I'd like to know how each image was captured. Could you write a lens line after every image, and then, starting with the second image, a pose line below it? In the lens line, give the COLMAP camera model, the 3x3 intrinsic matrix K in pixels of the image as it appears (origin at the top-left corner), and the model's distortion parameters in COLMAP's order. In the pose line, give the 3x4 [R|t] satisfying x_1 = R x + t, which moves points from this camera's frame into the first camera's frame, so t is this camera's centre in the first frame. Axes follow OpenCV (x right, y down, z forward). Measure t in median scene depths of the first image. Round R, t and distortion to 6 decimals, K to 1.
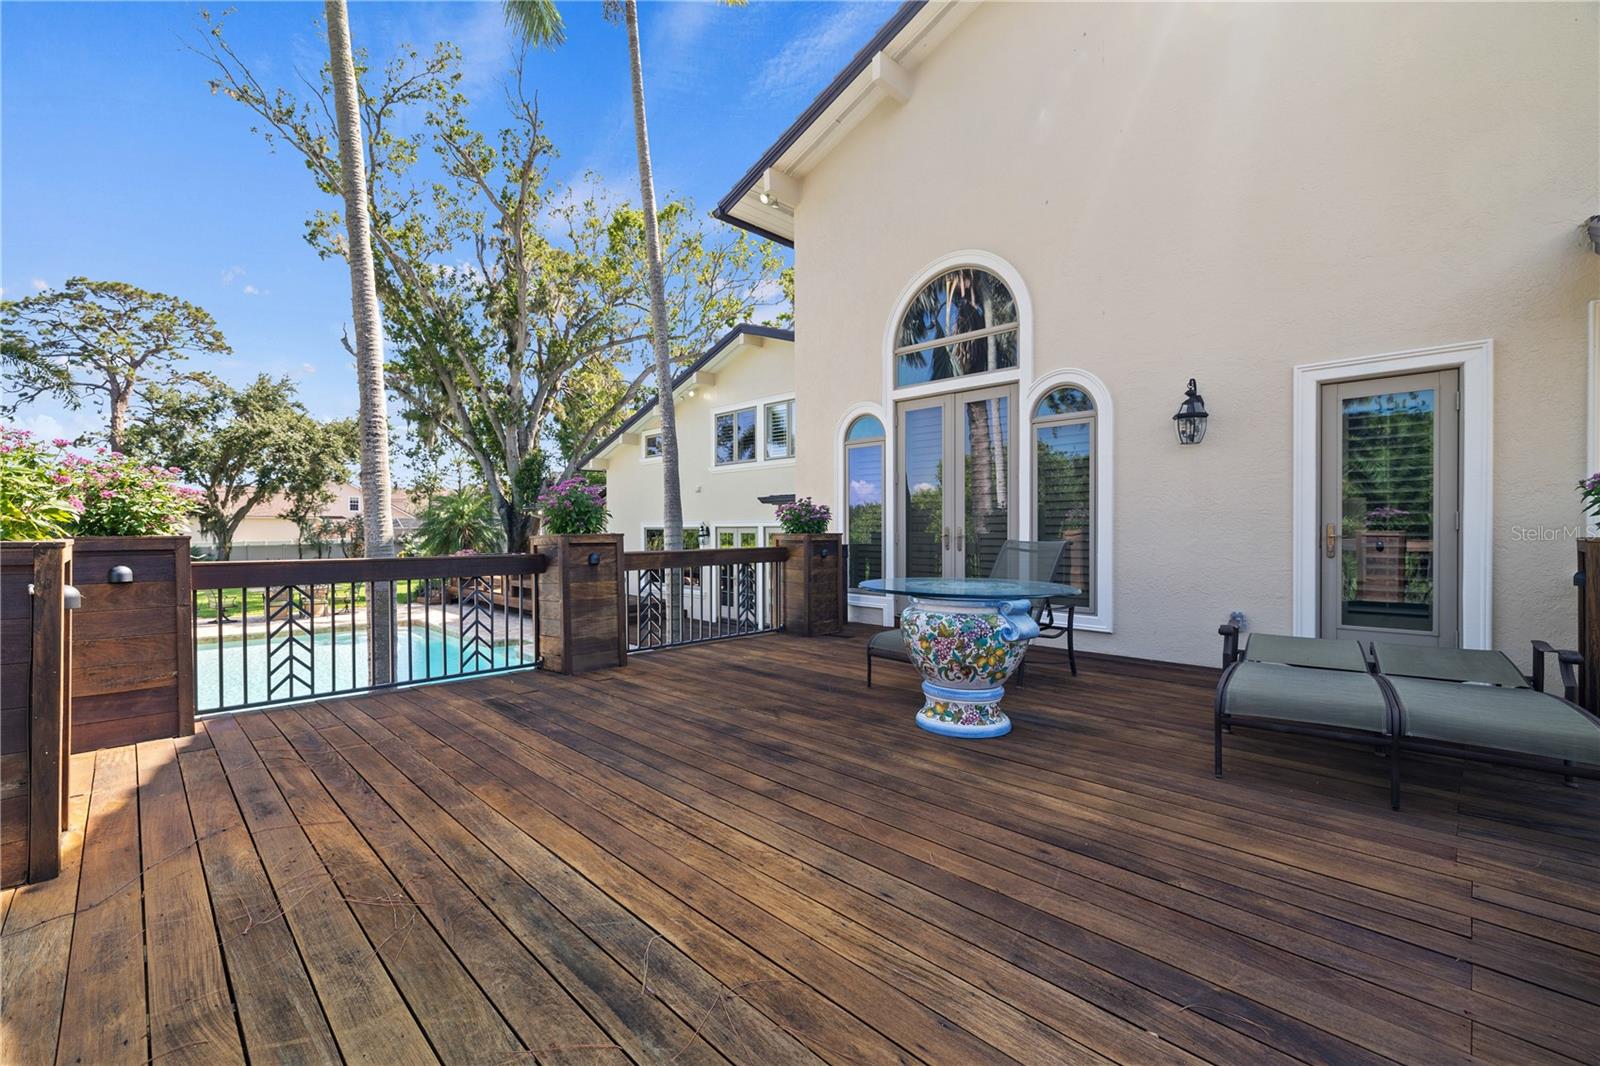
lens RADIAL K [[685.3, 0, 800.1], [0, 685.3, 532.9], [0, 0, 1]] dist [-0.004742, 0.000924]
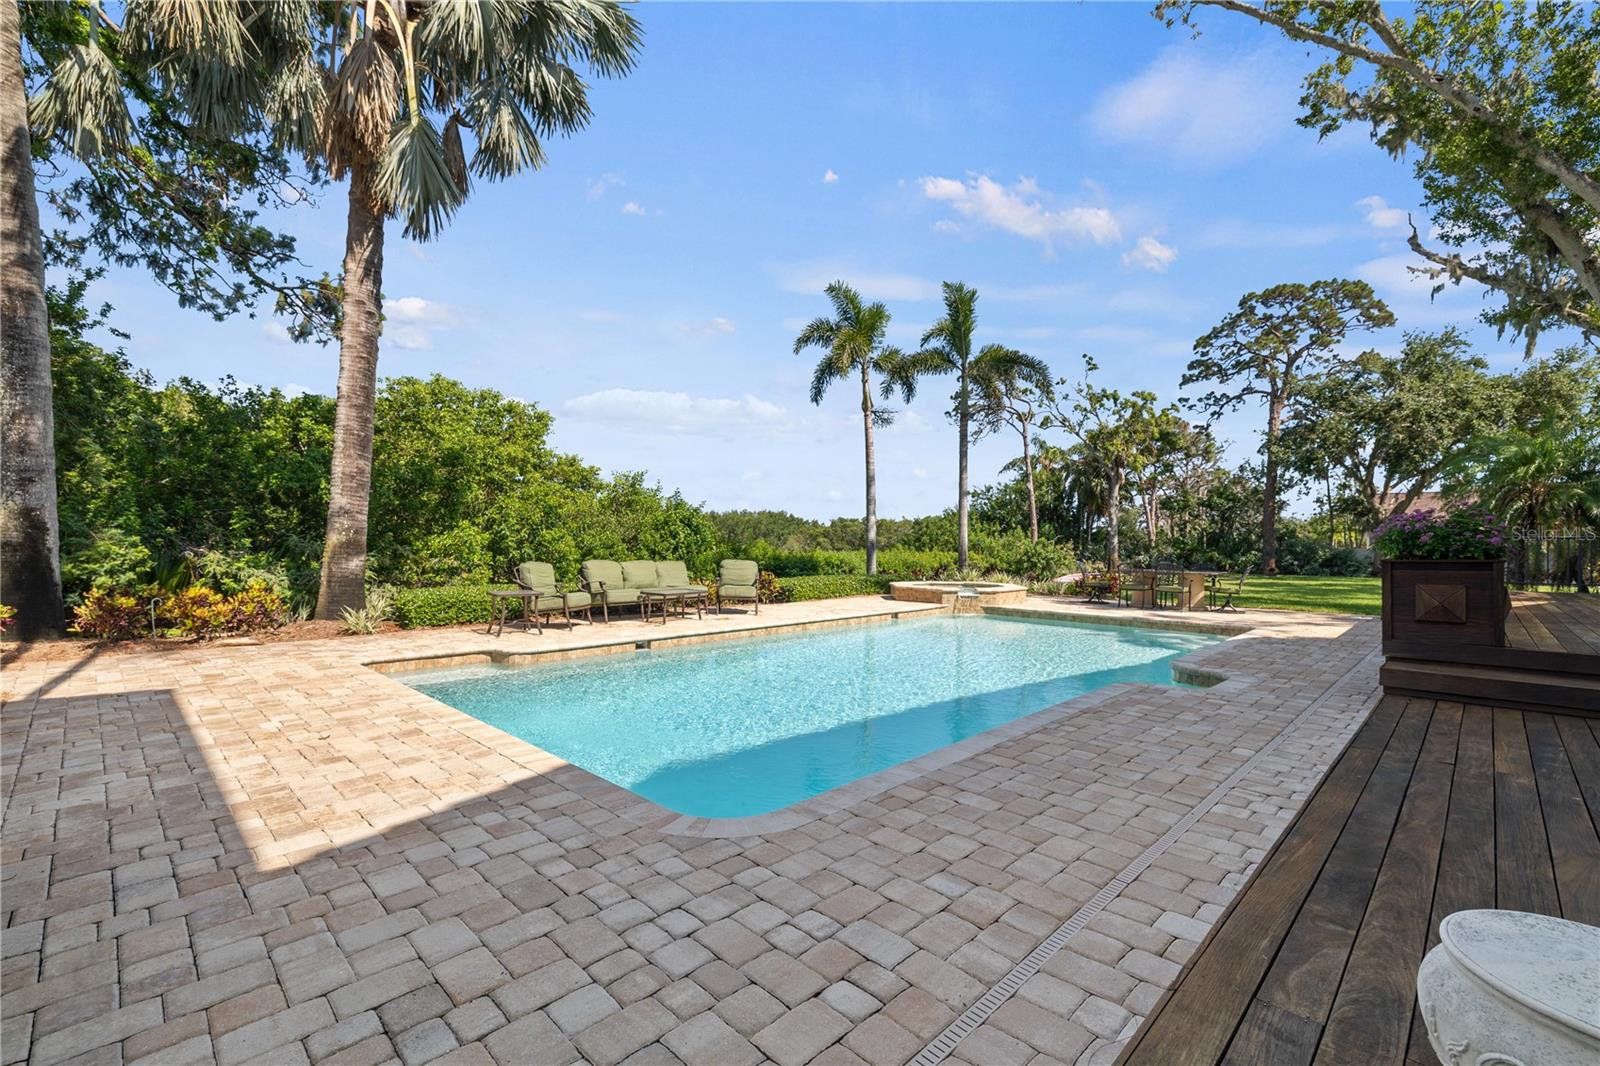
lens RADIAL K [[685.3, 0, 834.2], [0, 685.3, 548.8], [0, 0, 1]] dist [-0.004742, 0.000924]
pose [[-0.003303, 0.005219, -0.999981, 0.023956], [-0.018795, 0.999809, 0.005280, 0.032239], [0.999818, 0.018812, -0.003204, 0.345373]]
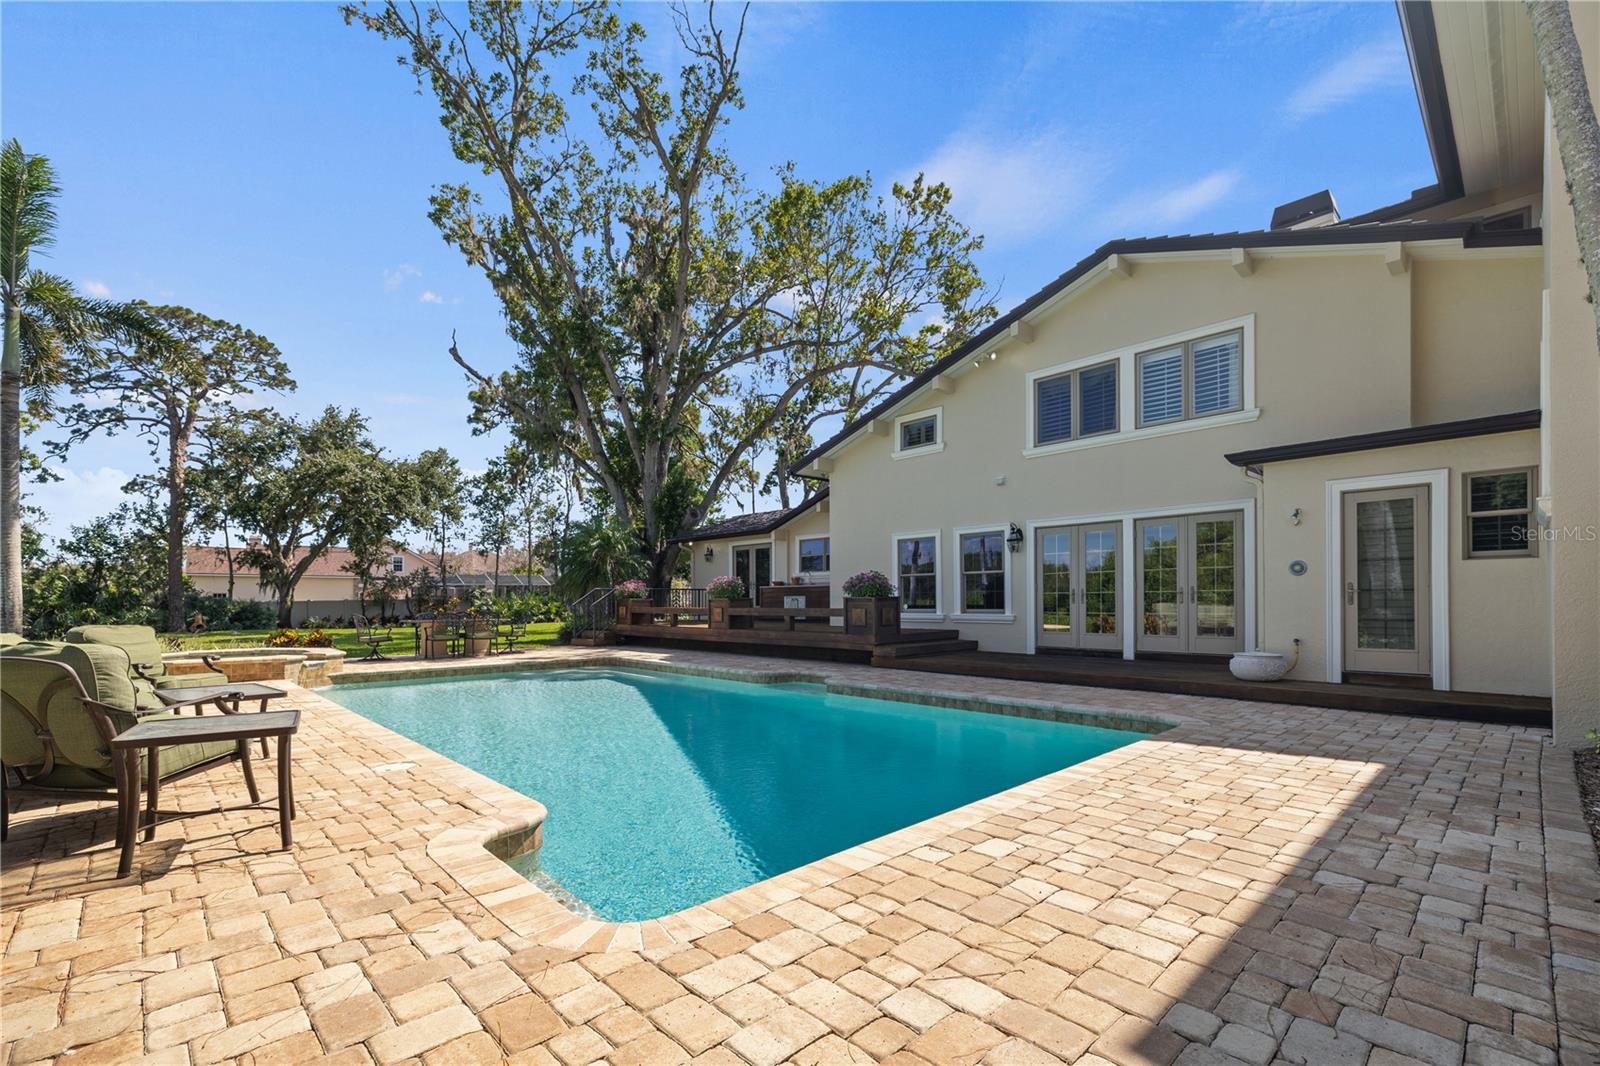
lens RADIAL K [[685.3, 0, 772.2], [0, 685.3, 597.2], [0, 0, 1]] dist [-0.004742, 0.000924]
pose [[0.999767, -0.007722, -0.020136, -0.201535], [0.007362, 0.999813, -0.017878, 0.039895], [0.020270, 0.017725, 0.999637, 0.119991]]
